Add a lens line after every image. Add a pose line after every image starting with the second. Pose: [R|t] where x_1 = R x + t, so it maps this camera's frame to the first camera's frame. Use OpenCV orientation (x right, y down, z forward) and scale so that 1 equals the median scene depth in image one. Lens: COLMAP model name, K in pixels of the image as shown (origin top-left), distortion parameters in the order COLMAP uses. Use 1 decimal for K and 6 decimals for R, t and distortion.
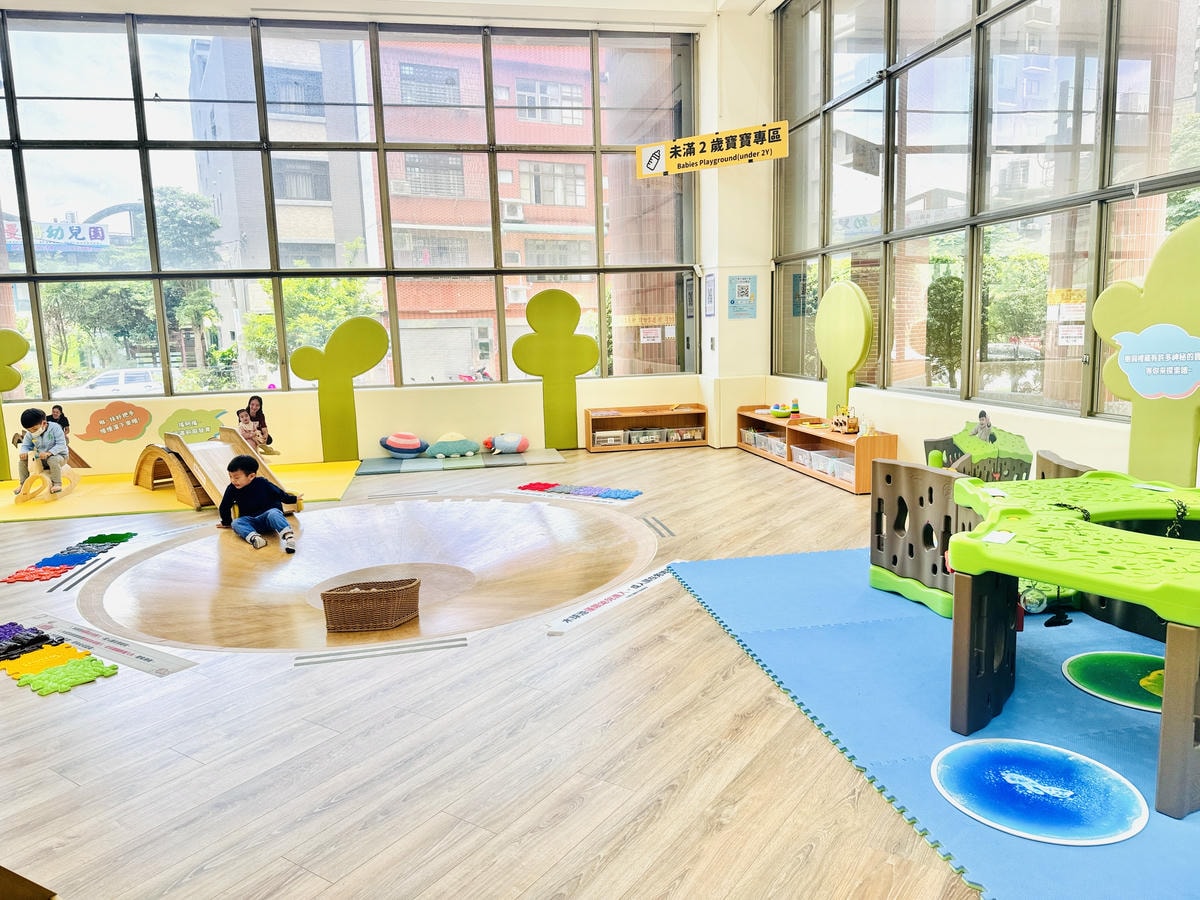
lens RADIAL K [[851.7, 0, 600.0], [0, 851.7, 450.0], [0, 0, 1]] dist [0.006971, -0.009461]
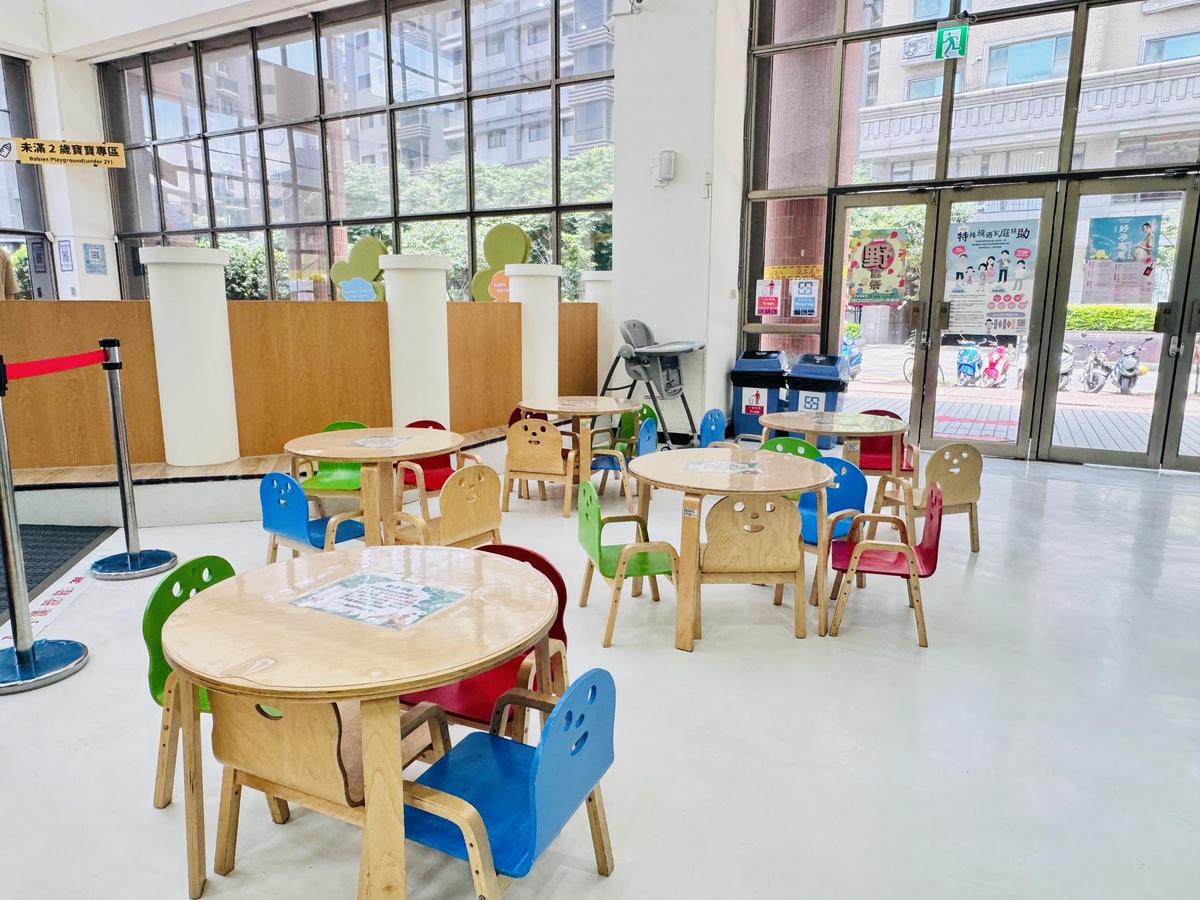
lens RADIAL K [[771.5, 0, 600.0], [0, 771.5, 450.0], [0, 0, 1]] dist [-0.001834, 0.000268]
pose [[0.628187, -0.107189, 0.770643, -0.343886], [0.088353, 0.993886, 0.066219, 0.134277], [-0.773029, 0.026491, 0.633817, -0.490146]]
